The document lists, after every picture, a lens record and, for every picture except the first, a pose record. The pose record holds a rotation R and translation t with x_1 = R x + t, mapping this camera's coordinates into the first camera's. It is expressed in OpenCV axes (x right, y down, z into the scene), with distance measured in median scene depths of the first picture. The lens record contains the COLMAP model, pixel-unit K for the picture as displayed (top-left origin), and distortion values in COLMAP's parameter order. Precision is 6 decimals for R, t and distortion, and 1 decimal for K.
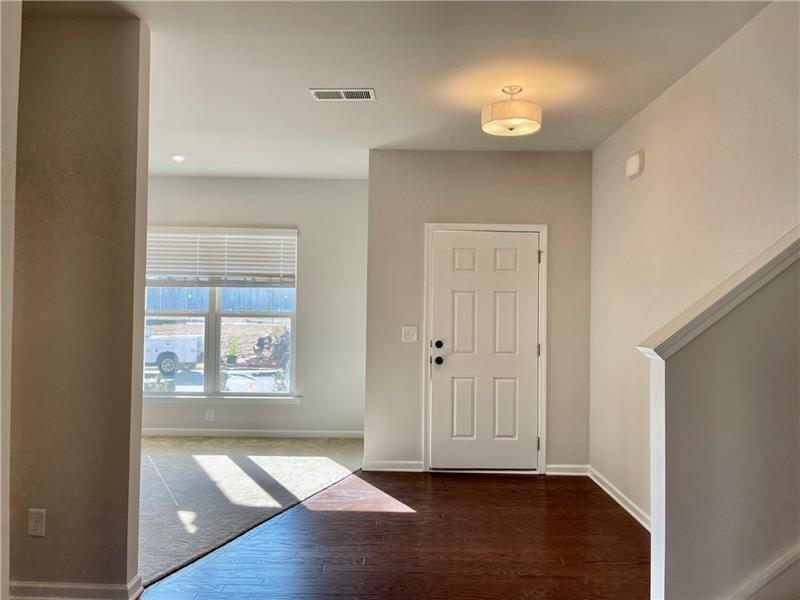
lens RADIAL K [[600.5, 0, 398.7], [0, 600.5, 298.1], [0, 0, 1]] dist [0.068431, -0.089990]
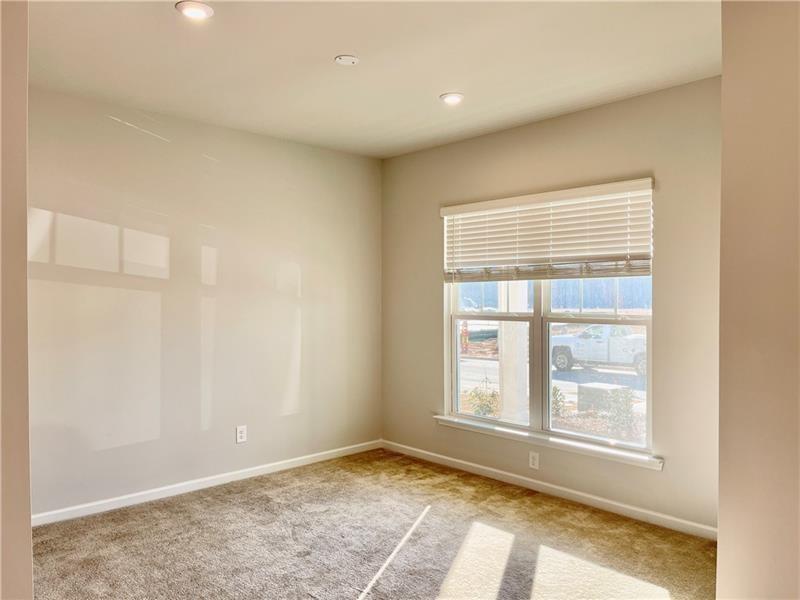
lens RADIAL K [[600.5, 0, 403.0], [0, 600.5, 306.1], [0, 0, 1]] dist [0.068431, -0.089990]
pose [[0.690420, -0.003277, -0.723401, 0.094763], [0.019300, 0.999717, 0.013890, -0.000253], [0.723151, -0.023551, 0.690288, 0.401541]]
